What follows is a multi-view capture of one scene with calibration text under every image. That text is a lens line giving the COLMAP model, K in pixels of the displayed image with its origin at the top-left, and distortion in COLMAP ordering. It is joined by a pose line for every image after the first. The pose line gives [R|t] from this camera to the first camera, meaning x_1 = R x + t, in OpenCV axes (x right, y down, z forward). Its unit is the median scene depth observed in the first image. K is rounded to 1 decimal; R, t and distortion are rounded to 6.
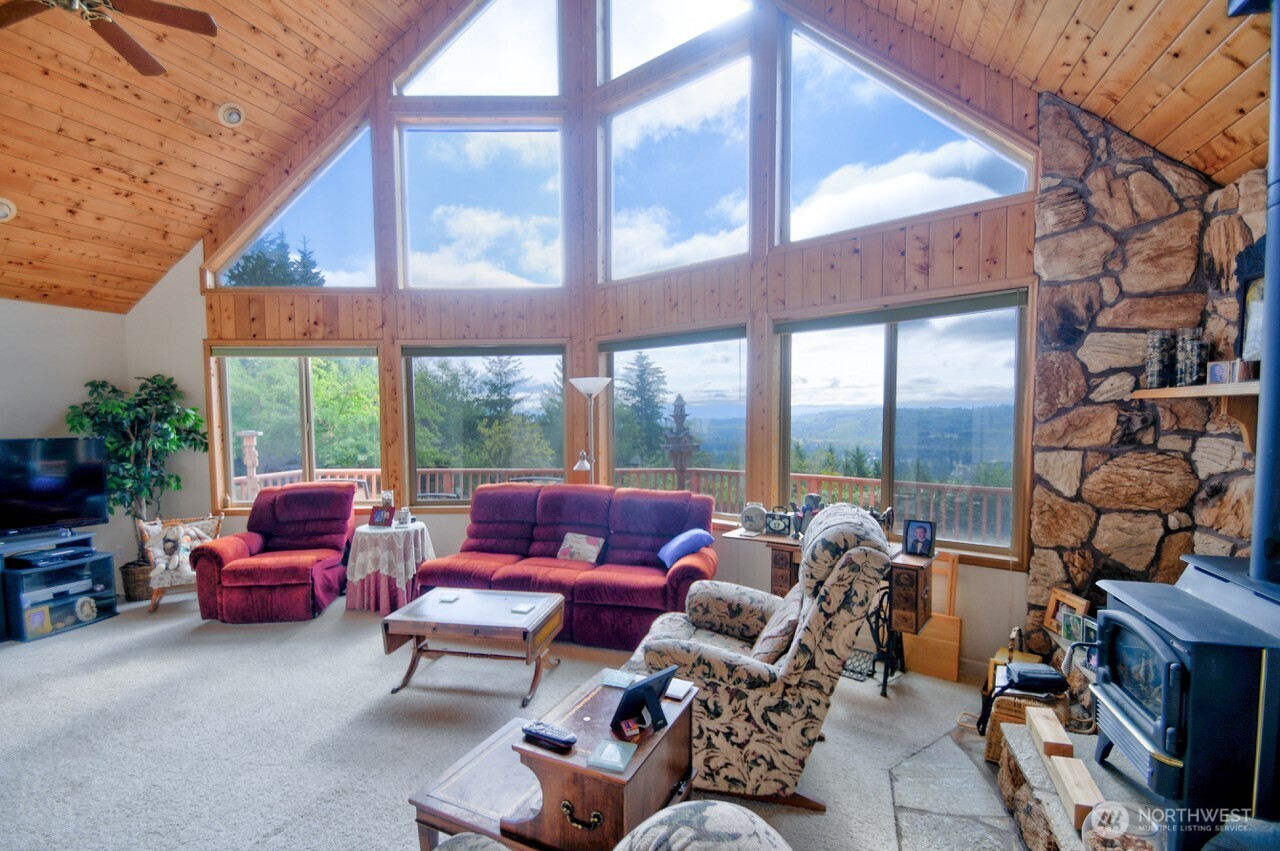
lens RADIAL K [[592.4, 0, 635.2], [0, 592.4, 449.4], [0, 0, 1]] dist [0.016265, -0.021102]
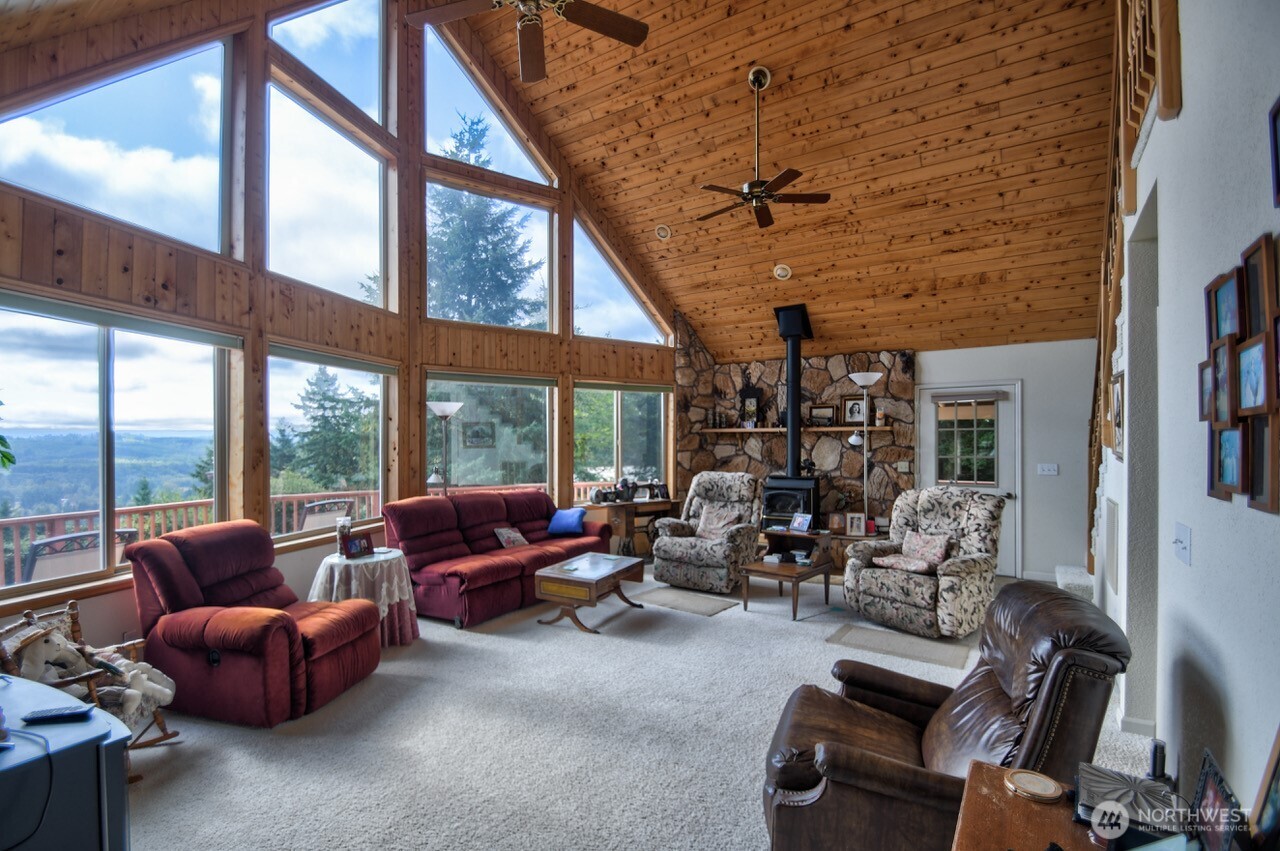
lens RADIAL K [[592.4, 0, 635.2], [0, 592.4, 449.4], [0, 0, 1]] dist [0.016265, -0.021102]
pose [[0.240765, -0.004050, 0.970575, -1.809730], [0.054066, 0.998495, -0.009245, 0.005233], [-0.969076, 0.054701, 0.240621, 0.594113]]
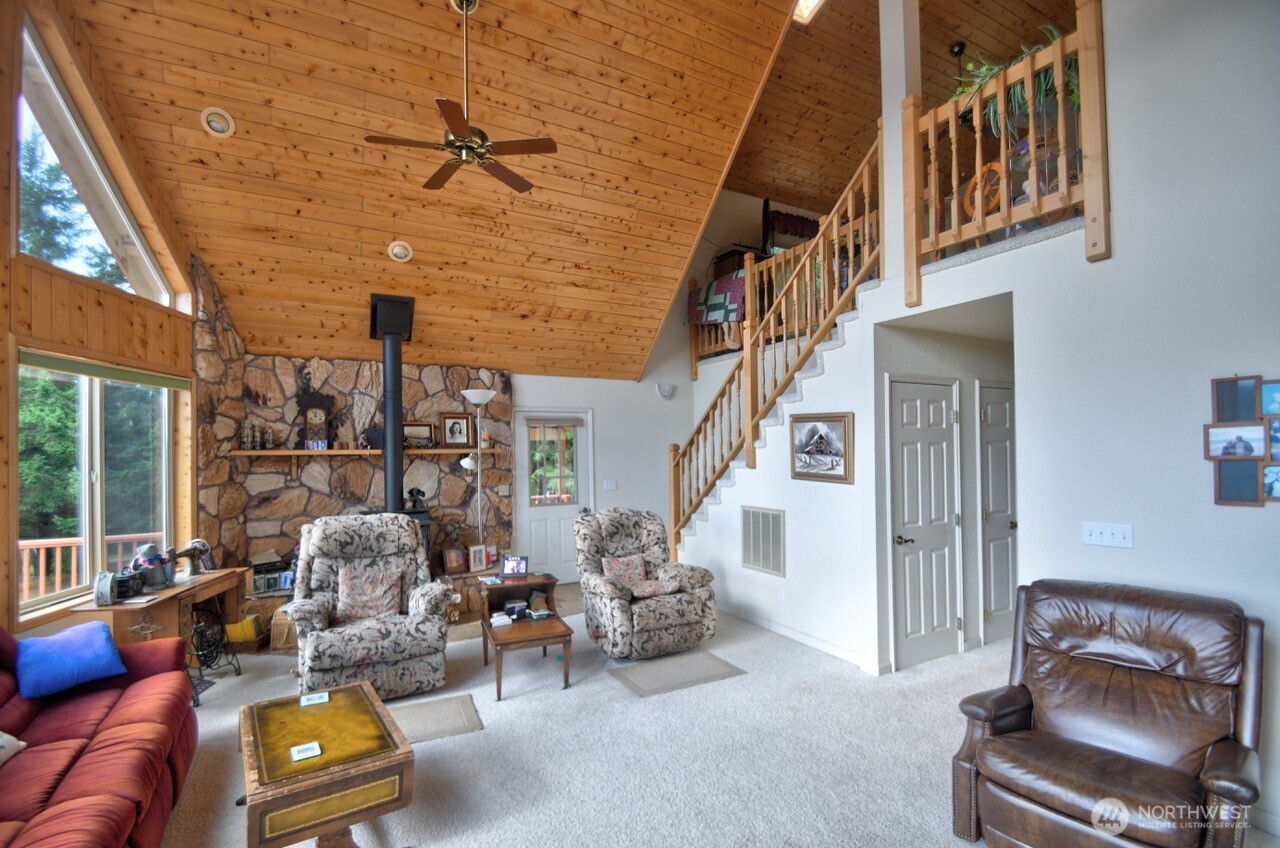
lens RADIAL K [[569.2, 0, 631.5], [0, 569.2, 449.5], [0, 0, 1]] dist [0.023017, -0.017554]
pose [[-0.742204, 0.020001, 0.669875, -1.139917], [0.055111, 0.997991, 0.031264, -0.083685], [-0.667904, 0.060122, -0.741815, 1.378074]]
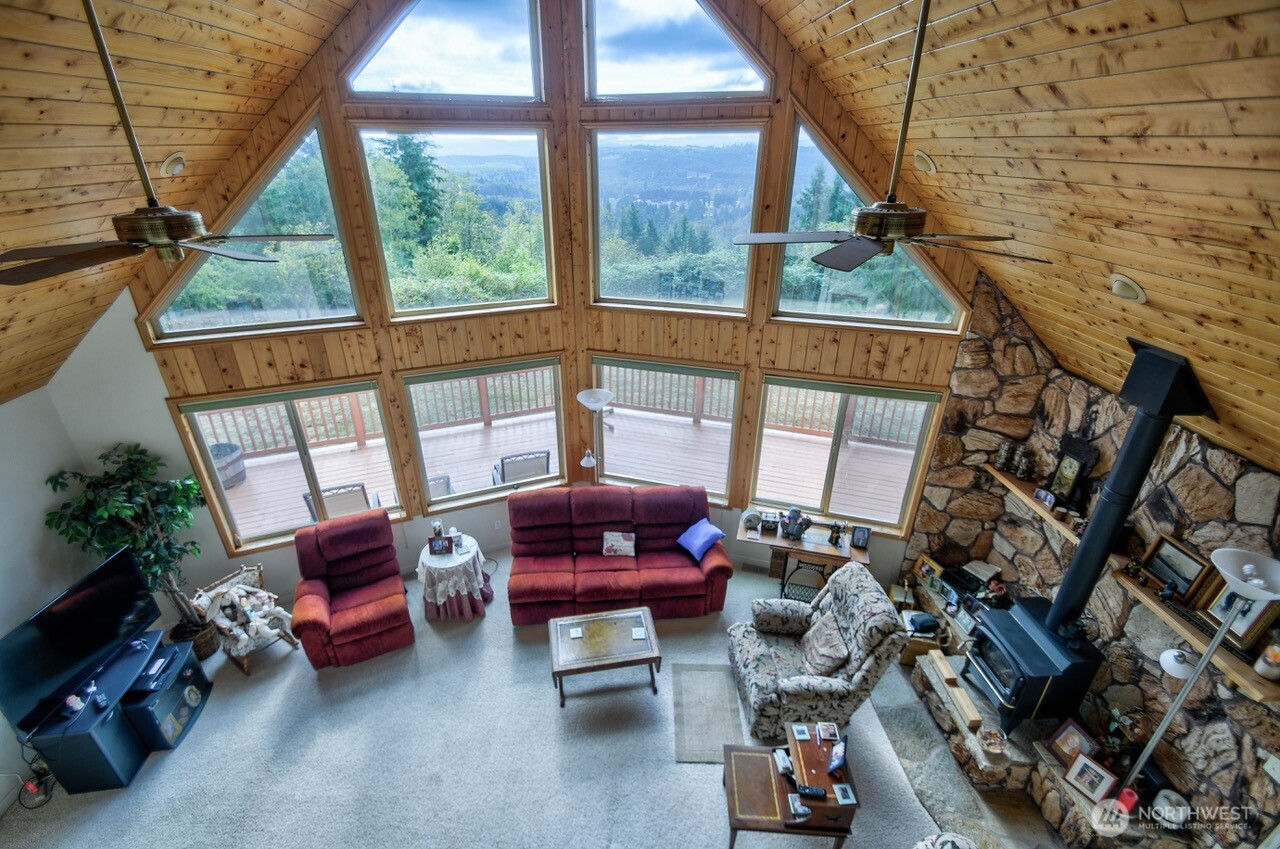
lens RADIAL K [[572.6, 0, 638.4], [0, 572.6, 440.5], [0, 0, 1]] dist [0.011660, -0.013580]
pose [[0.925341, -0.161067, 0.343223, -0.646686], [0.009154, 0.914503, 0.404476, -0.803482], [-0.379026, -0.371136, 0.847701, -0.030881]]
